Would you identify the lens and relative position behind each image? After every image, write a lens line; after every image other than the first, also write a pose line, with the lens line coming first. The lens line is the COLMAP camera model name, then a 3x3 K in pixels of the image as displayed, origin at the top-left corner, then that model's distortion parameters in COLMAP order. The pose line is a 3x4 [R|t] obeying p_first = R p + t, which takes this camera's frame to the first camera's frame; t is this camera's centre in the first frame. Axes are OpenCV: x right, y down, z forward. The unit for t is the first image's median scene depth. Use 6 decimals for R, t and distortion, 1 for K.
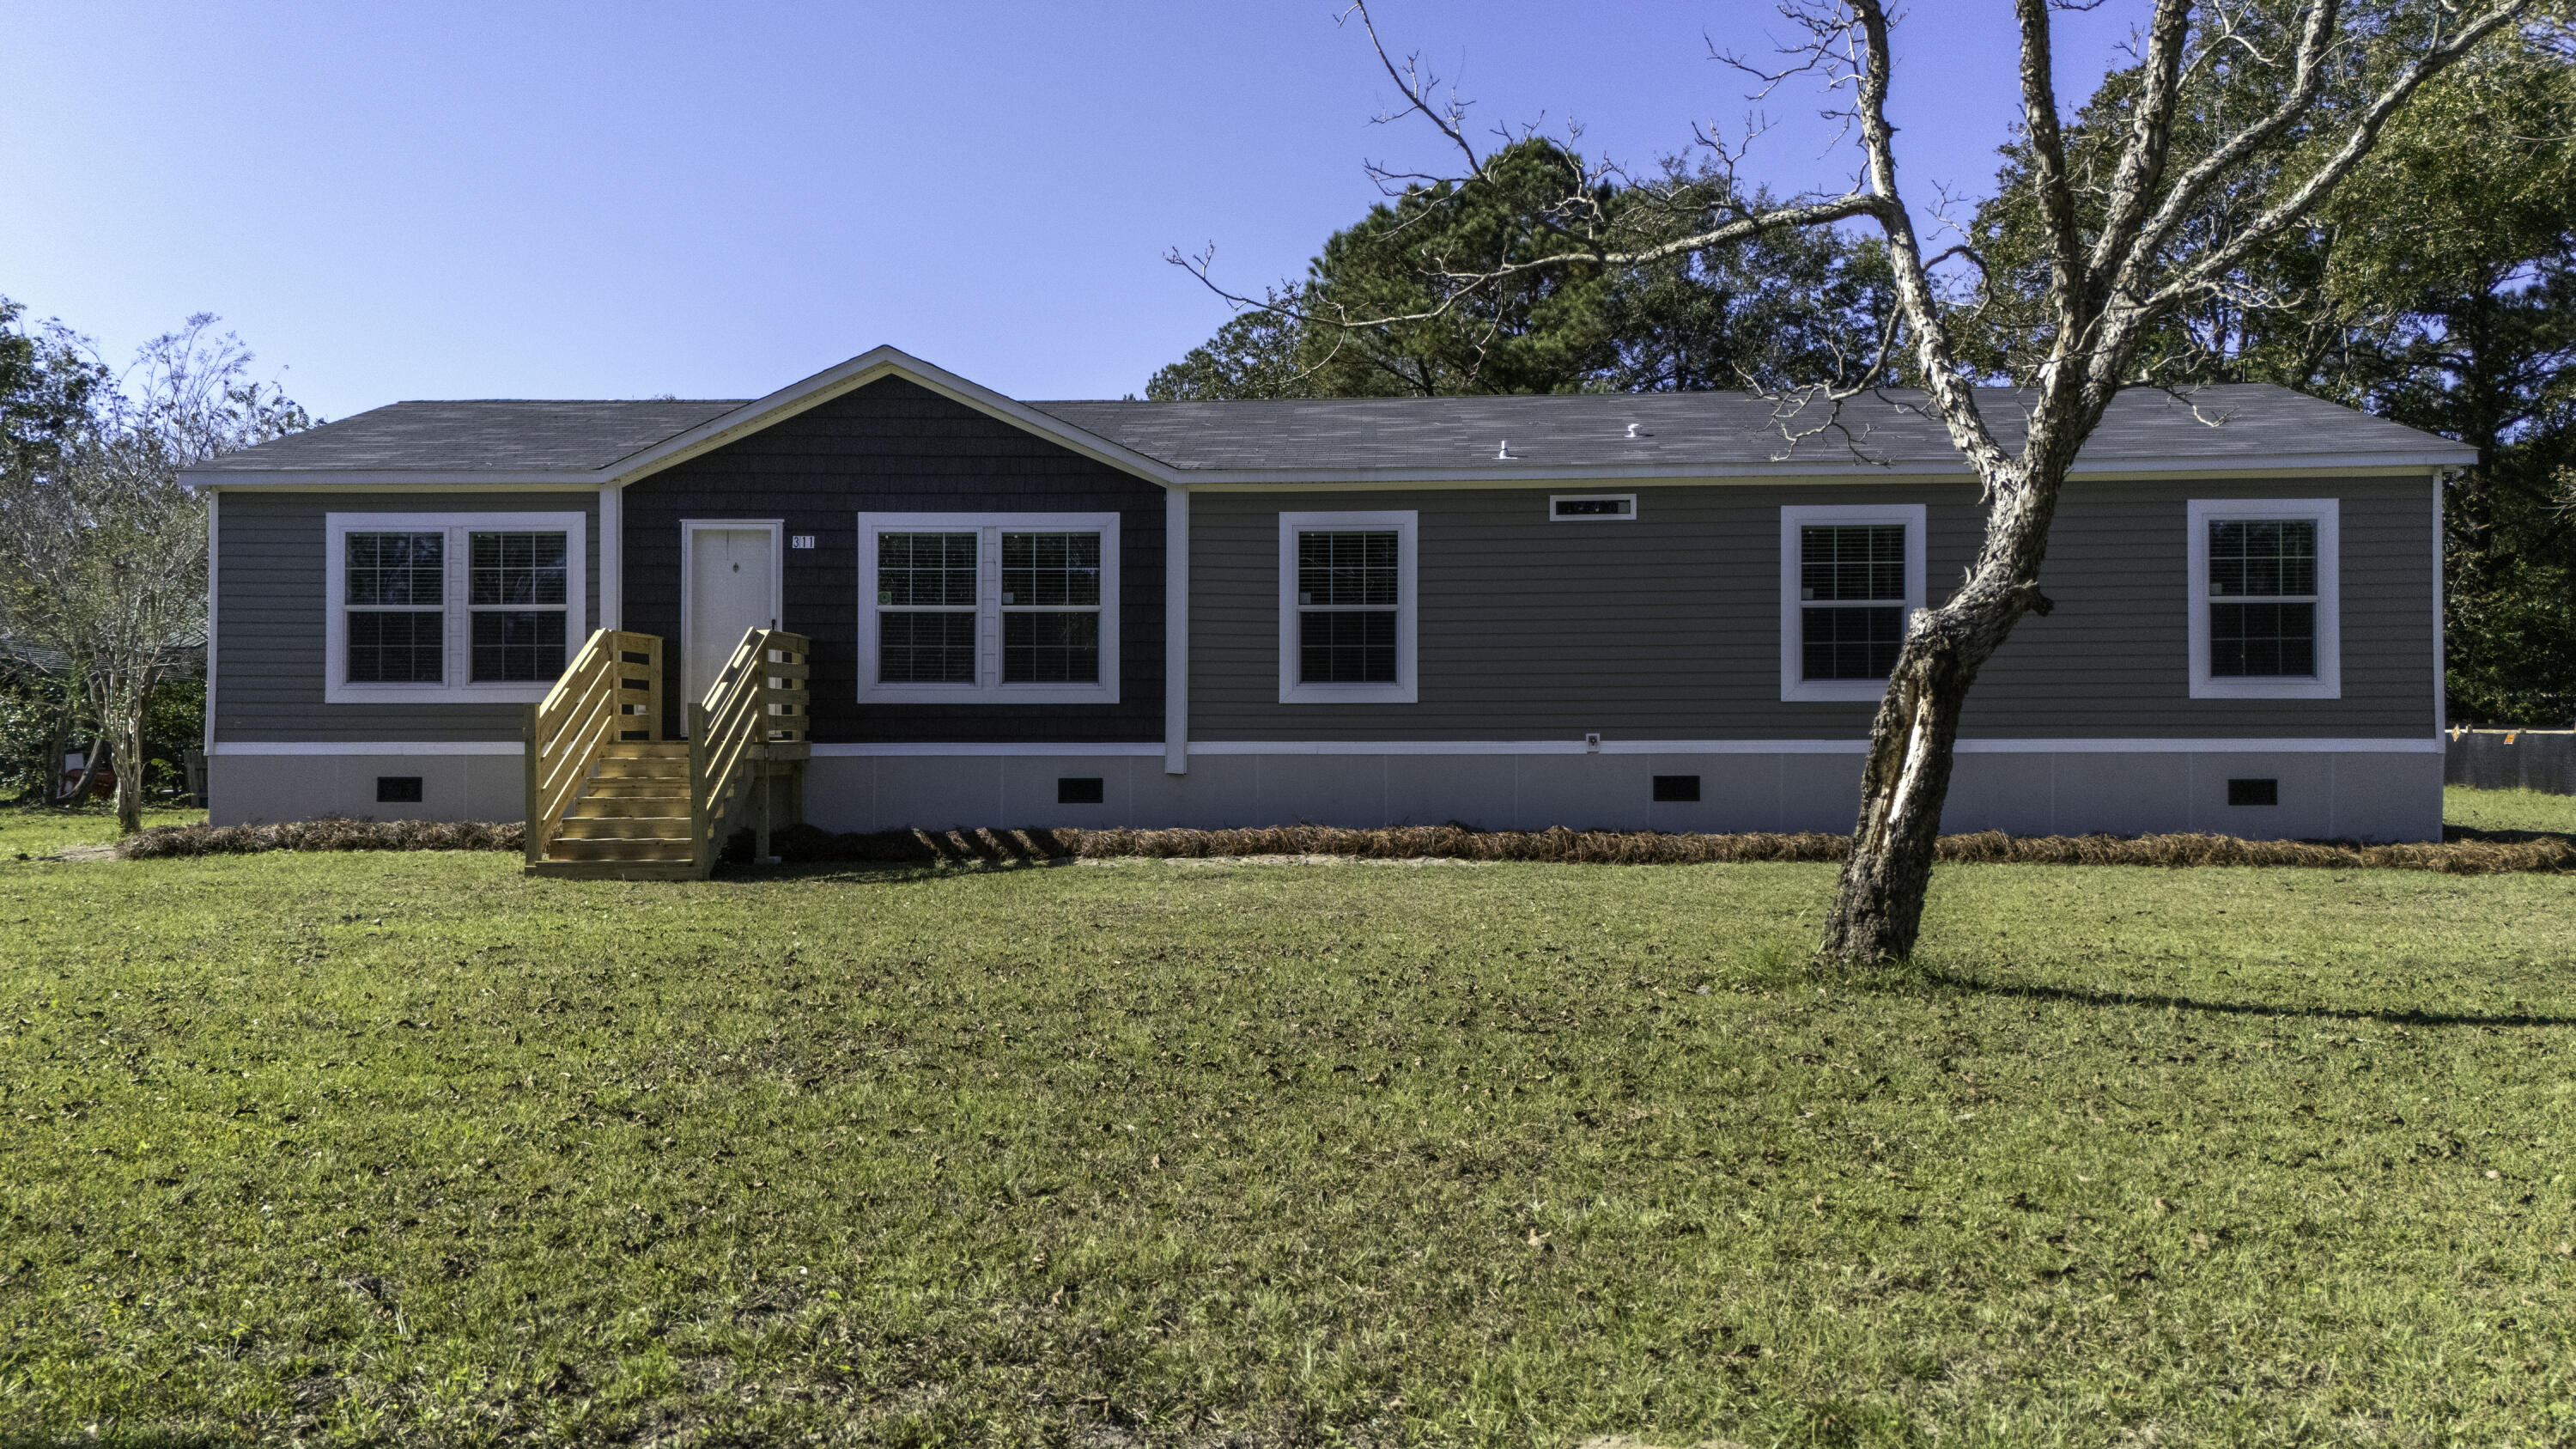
lens RADIAL K [[1958.4, 0, 1321.6], [0, 1958.4, 748.9], [0, 0, 1]] dist [0.084563, -0.088383]
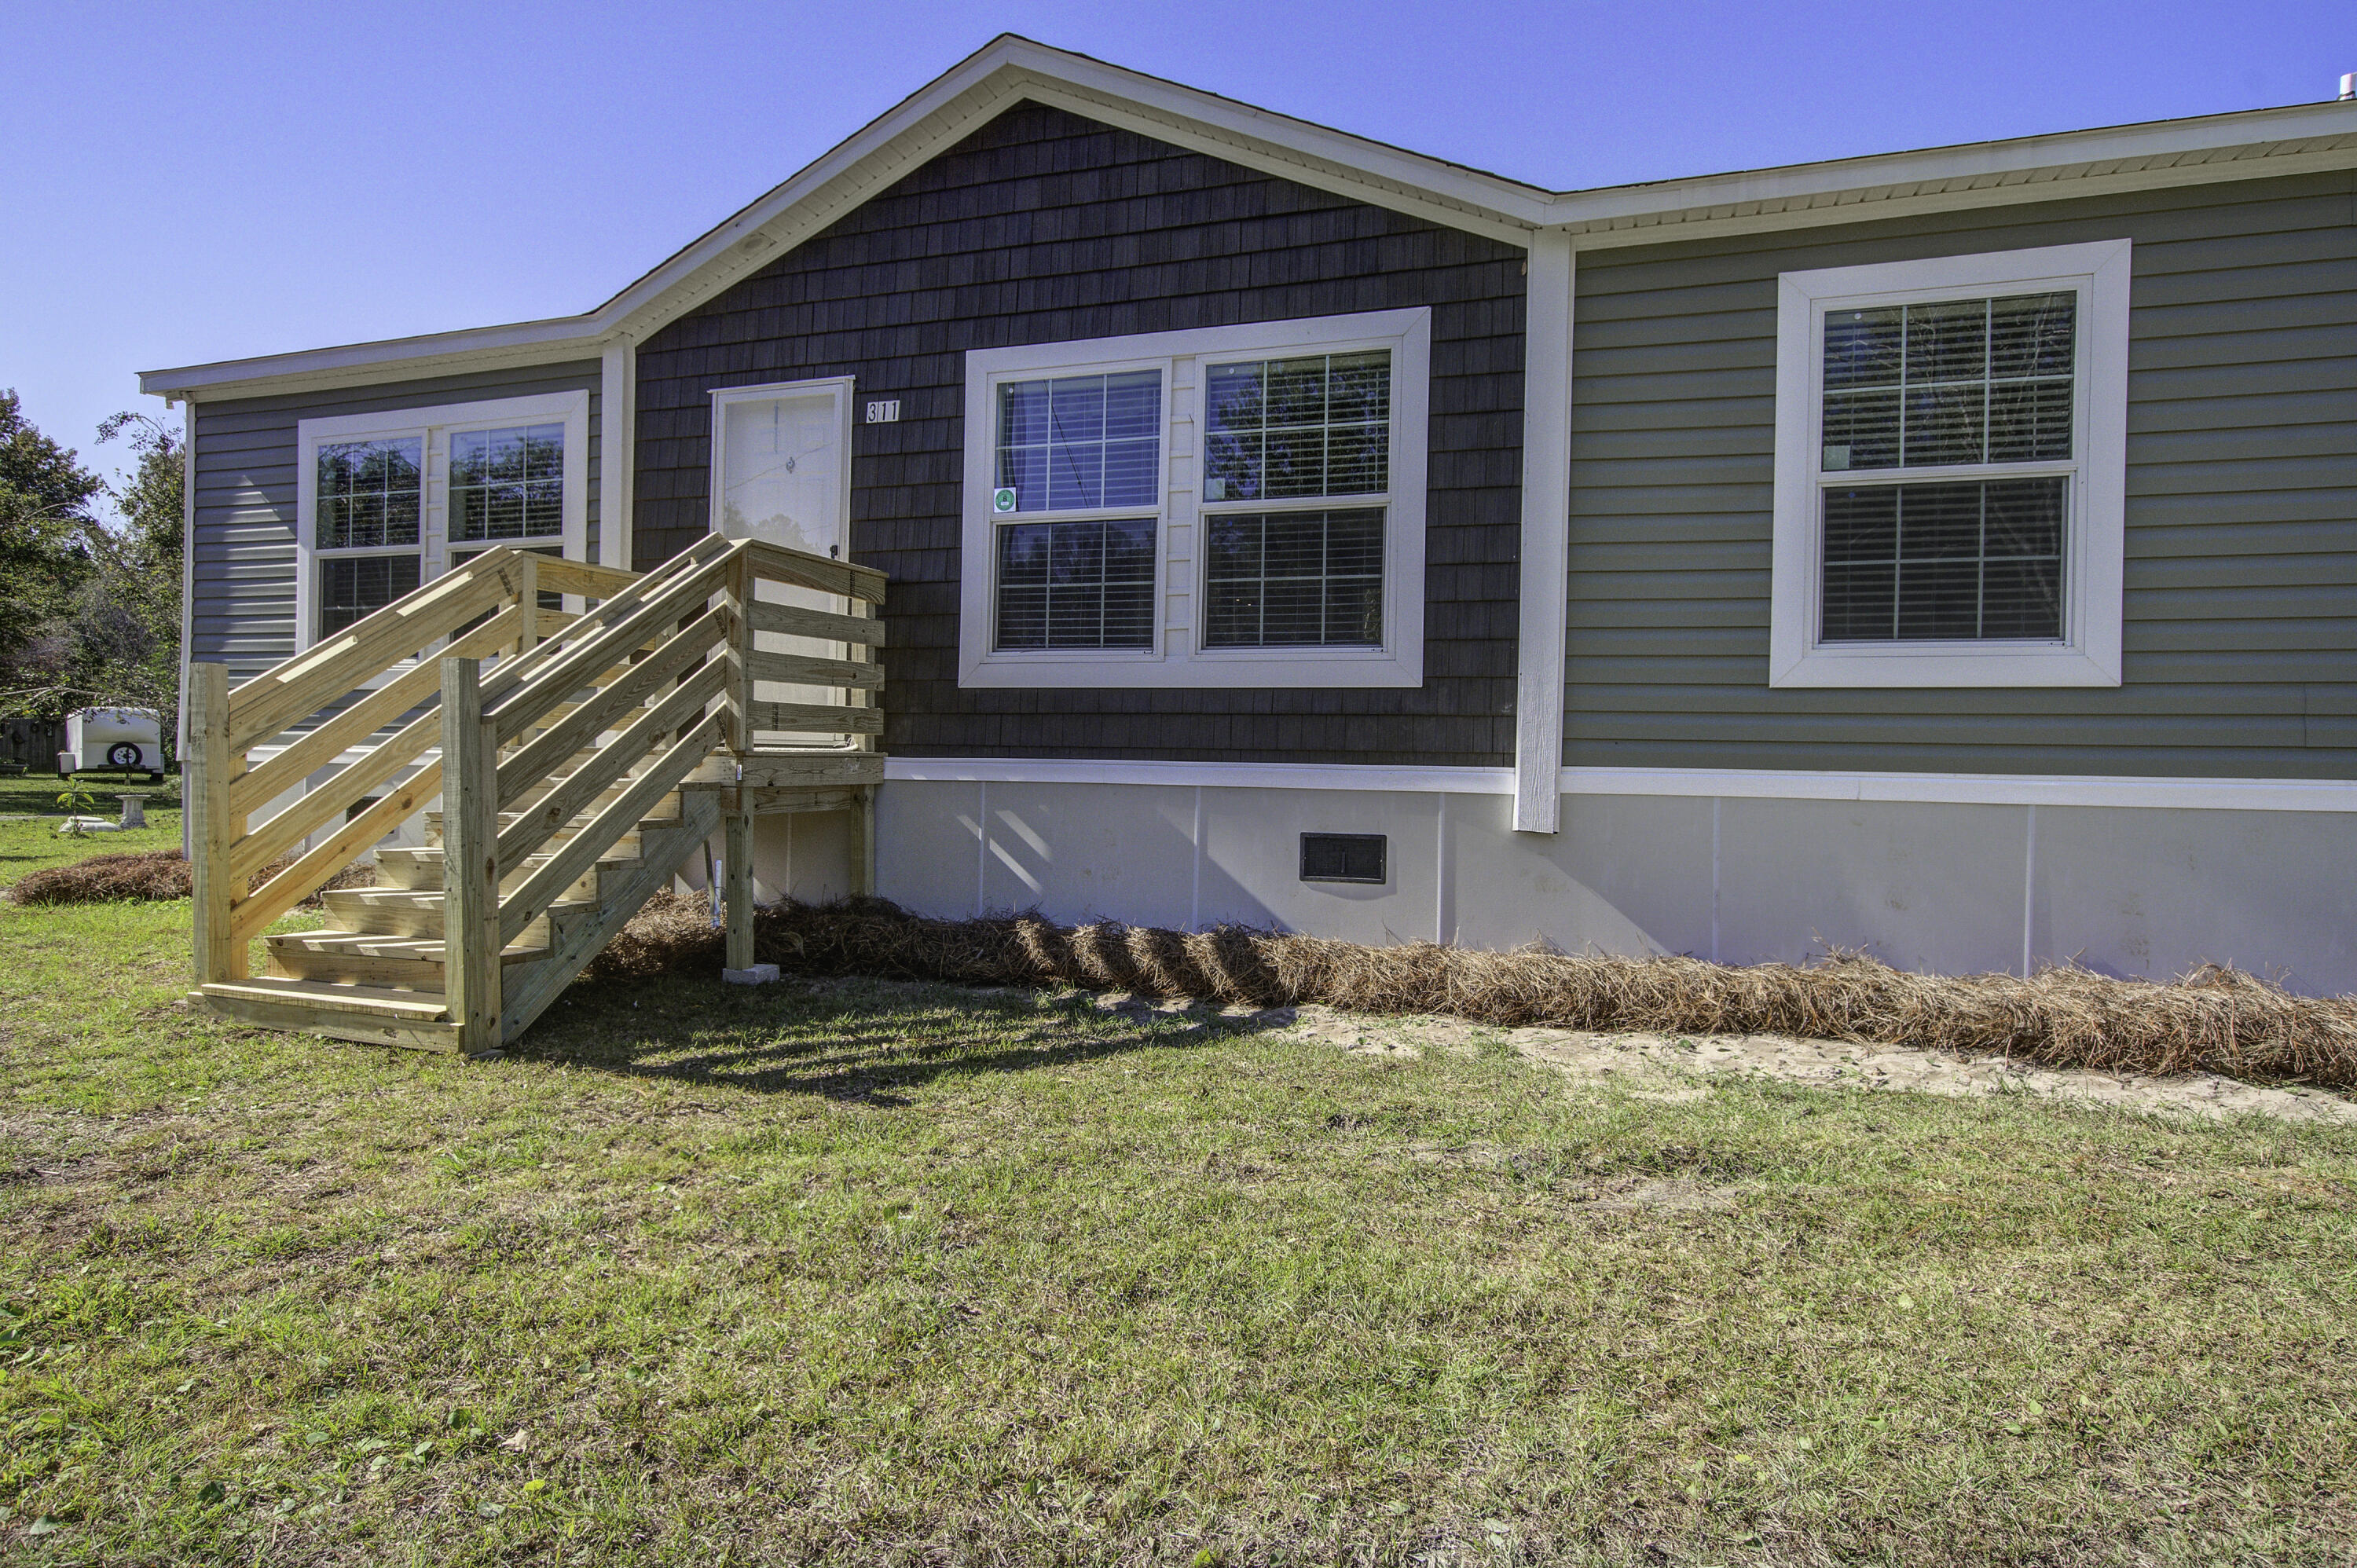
lens RADIAL K [[1341.9, 0, 1169.3], [0, 1341.9, 789.3], [0, 0, 1]] dist [-0.014467, 0.001643]
pose [[0.953440, 0.024191, -0.300612, -0.060995], [-0.021986, 0.999701, 0.010718, 0.000606], [0.300781, -0.003609, 0.953686, 0.652015]]
